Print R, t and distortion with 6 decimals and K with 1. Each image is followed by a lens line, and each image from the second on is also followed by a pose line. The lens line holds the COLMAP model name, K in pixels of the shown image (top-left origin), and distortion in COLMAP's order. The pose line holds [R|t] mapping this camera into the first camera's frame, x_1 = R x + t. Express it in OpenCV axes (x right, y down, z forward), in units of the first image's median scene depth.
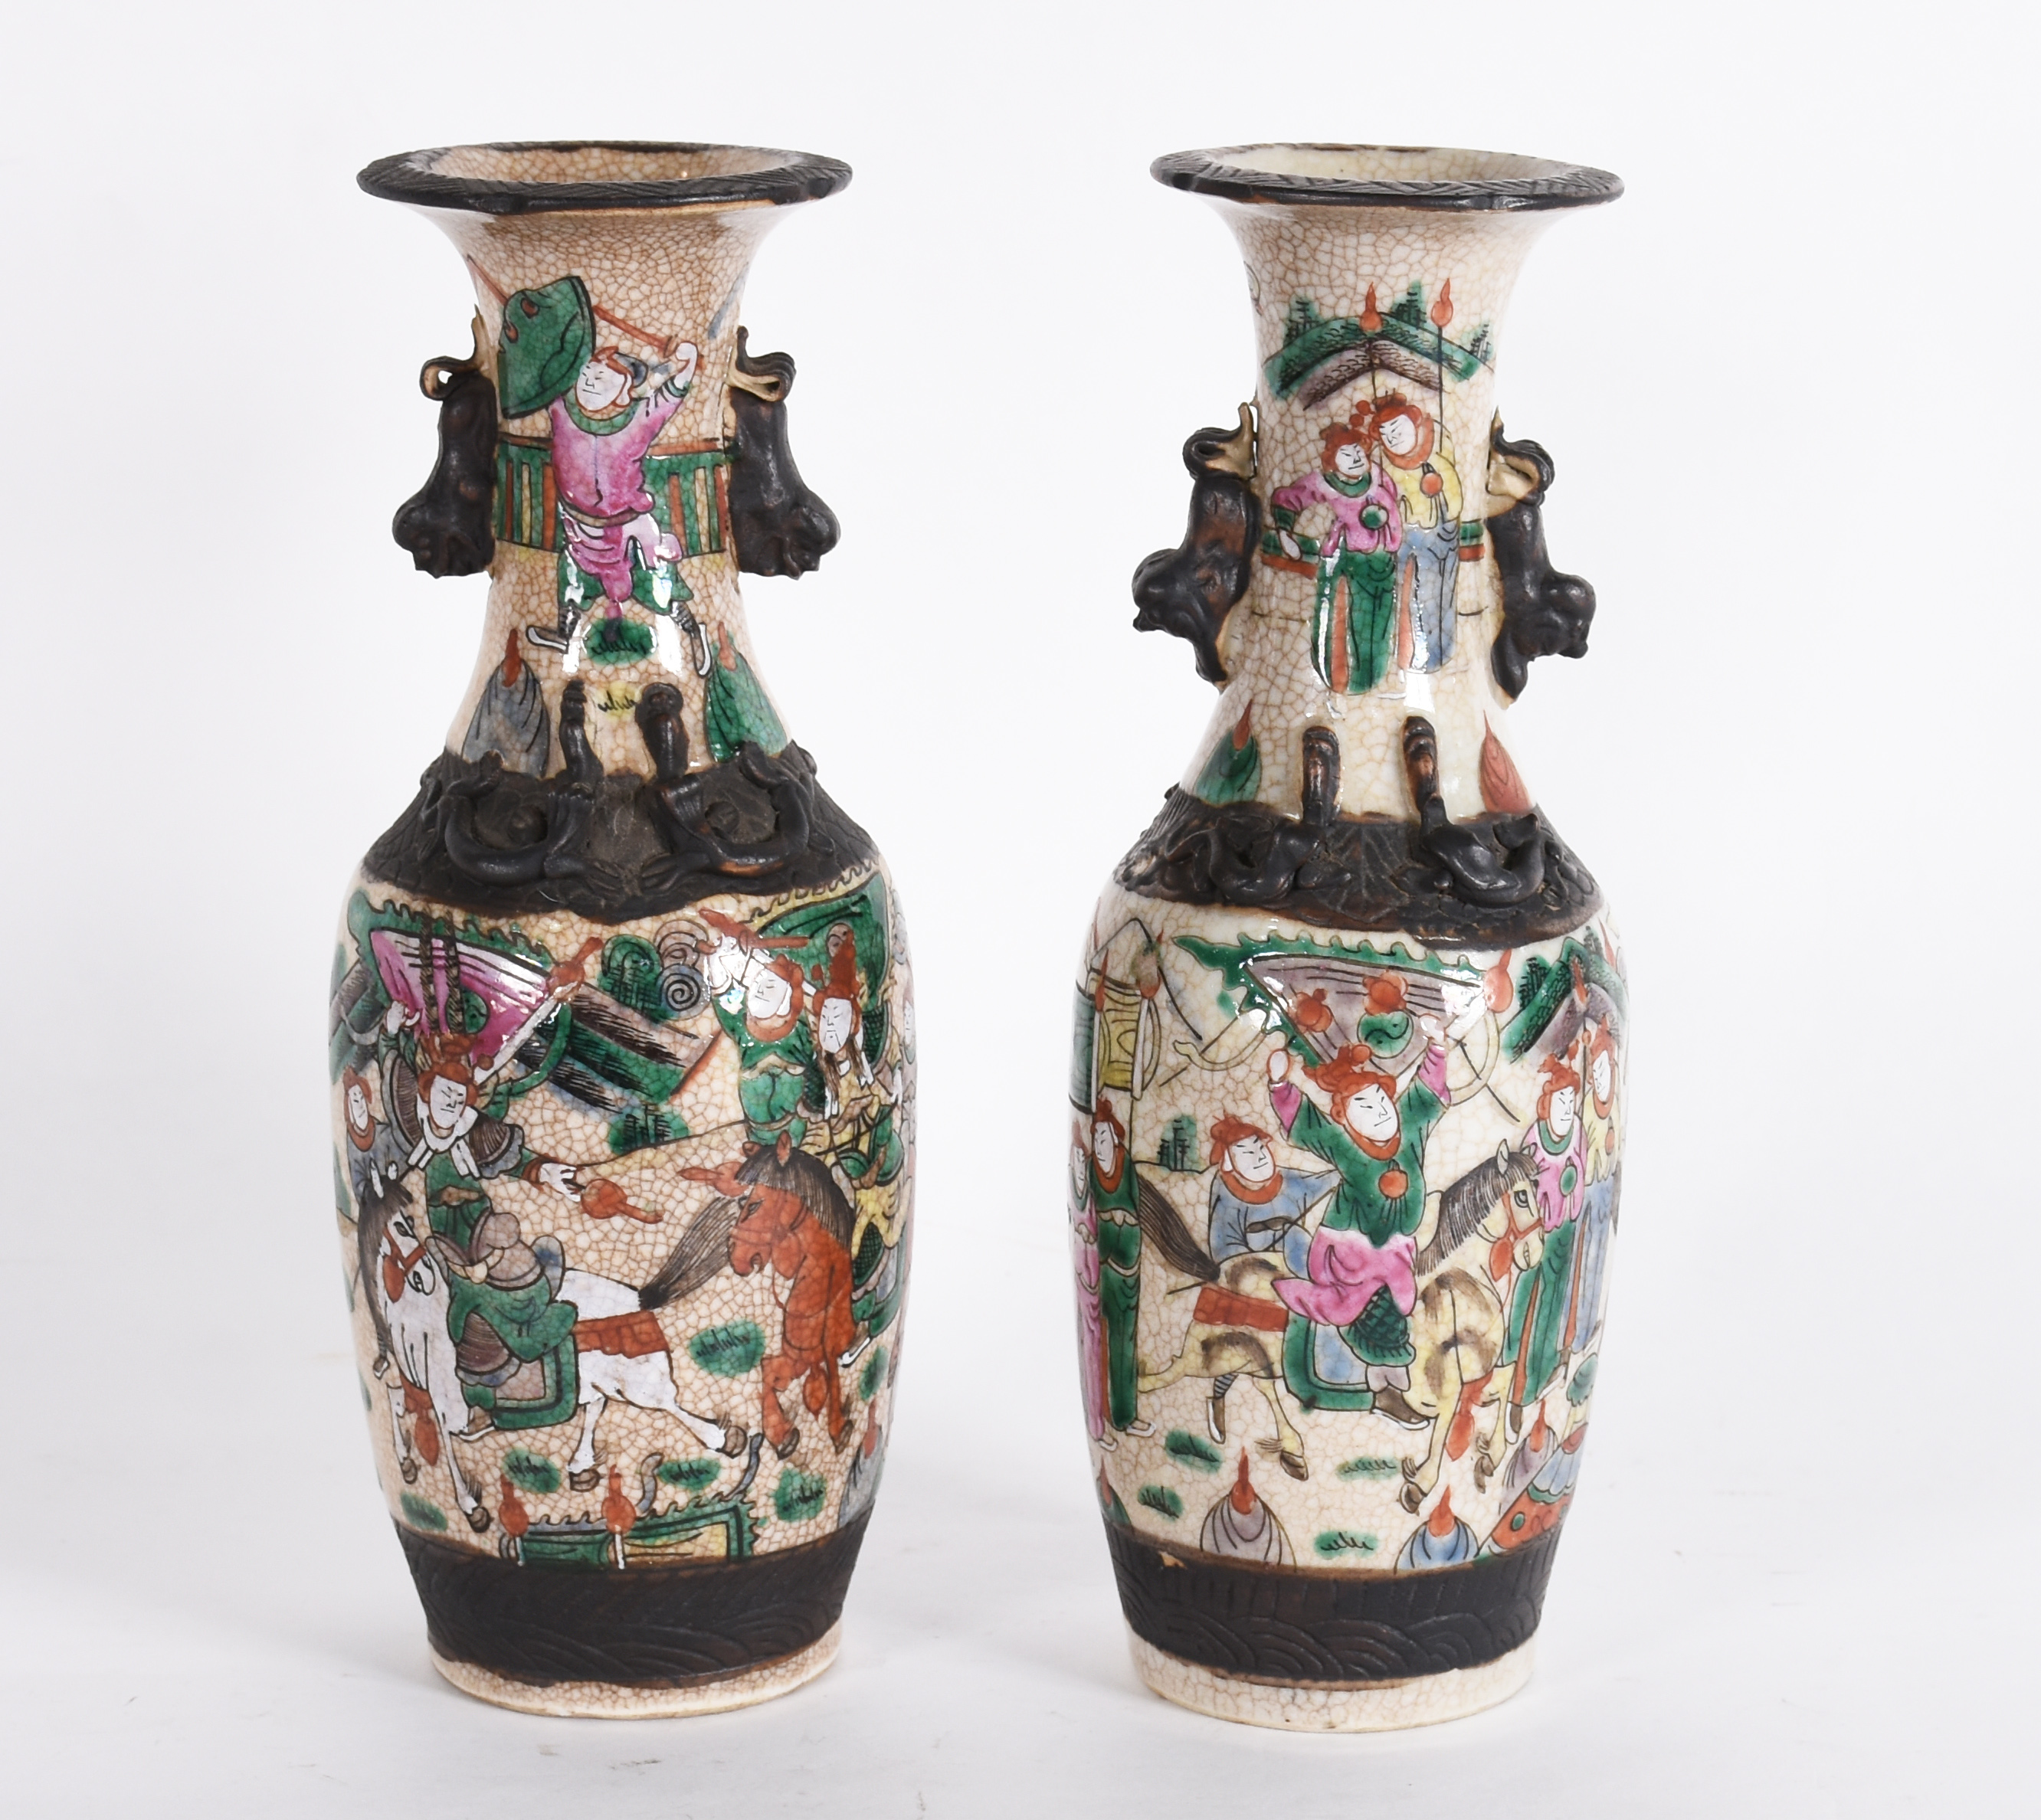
lens RADIAL K [[3397.1, 0, 1065.3], [0, 3397.1, 910.2], [0, 0, 1]] dist [0.022520, 0.095621]
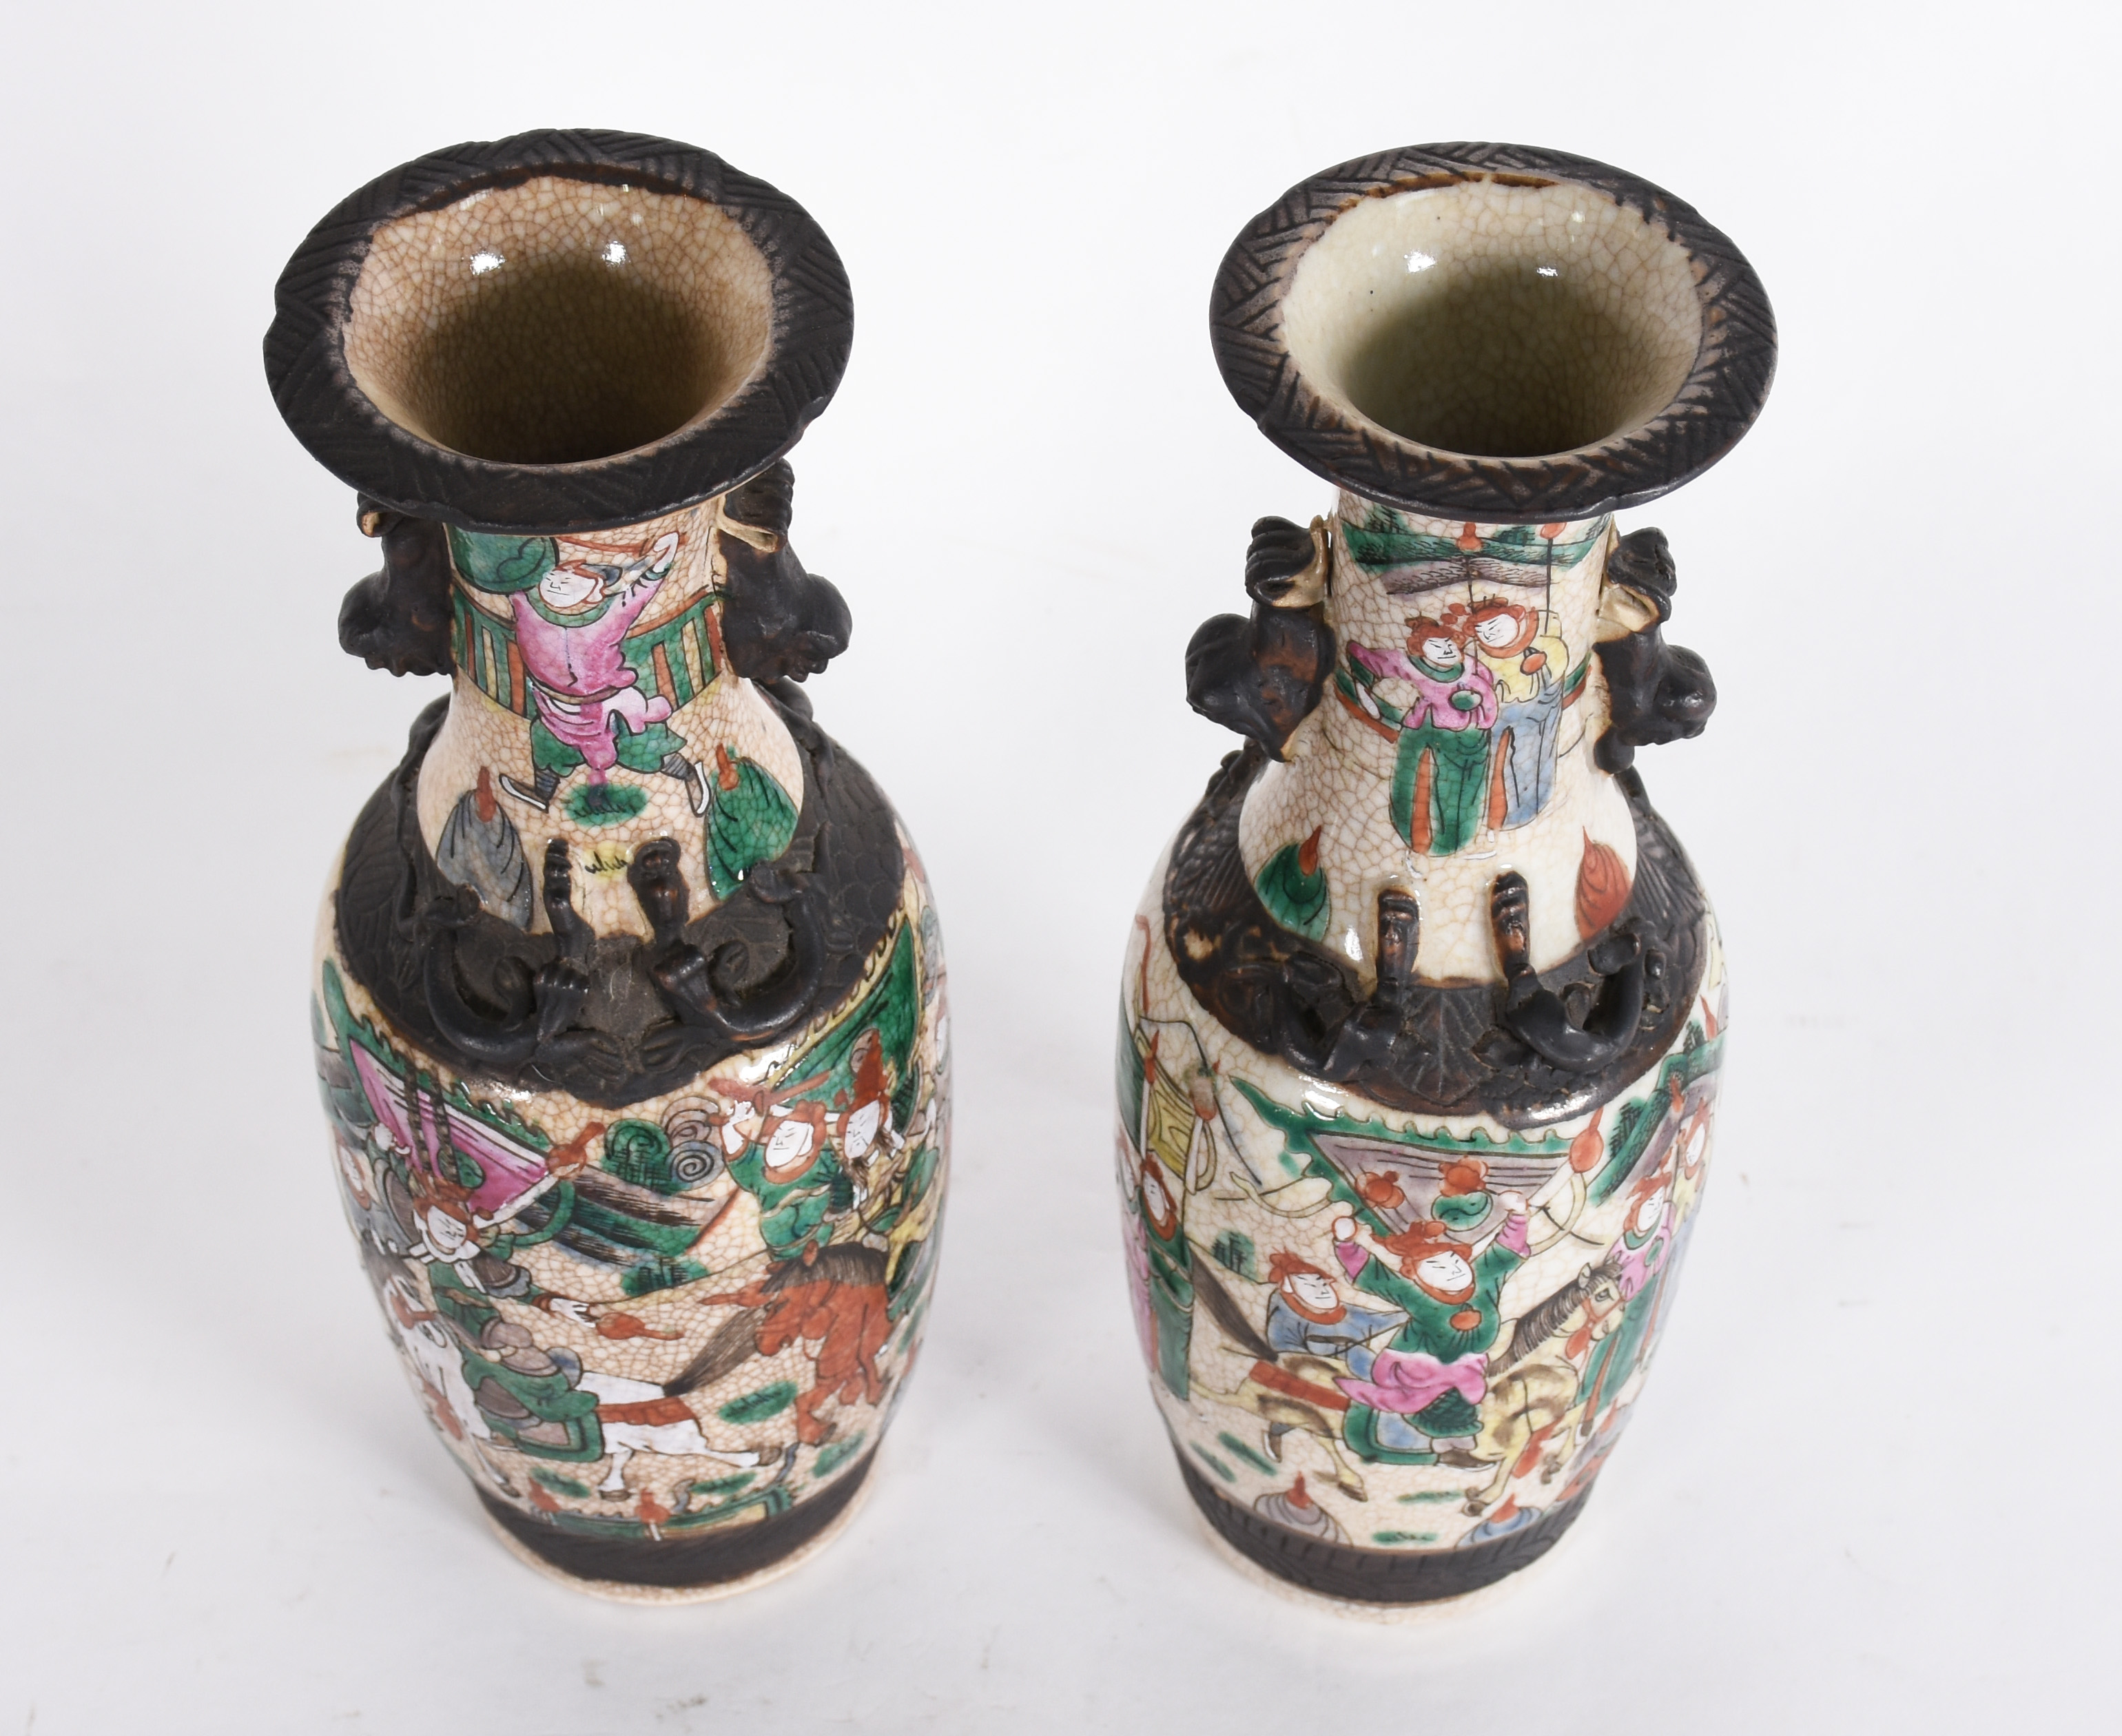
lens RADIAL K [[3483.0, 0, 1061.0], [0, 3483.0, 868.0], [0, 0, 1]] dist [0.043339, 0.047689]
pose [[0.999881, -0.005329, -0.014462, 0.000141], [0.009834, 0.943076, 0.332433, -0.358143], [0.011867, -0.332536, 0.943016, 0.140072]]
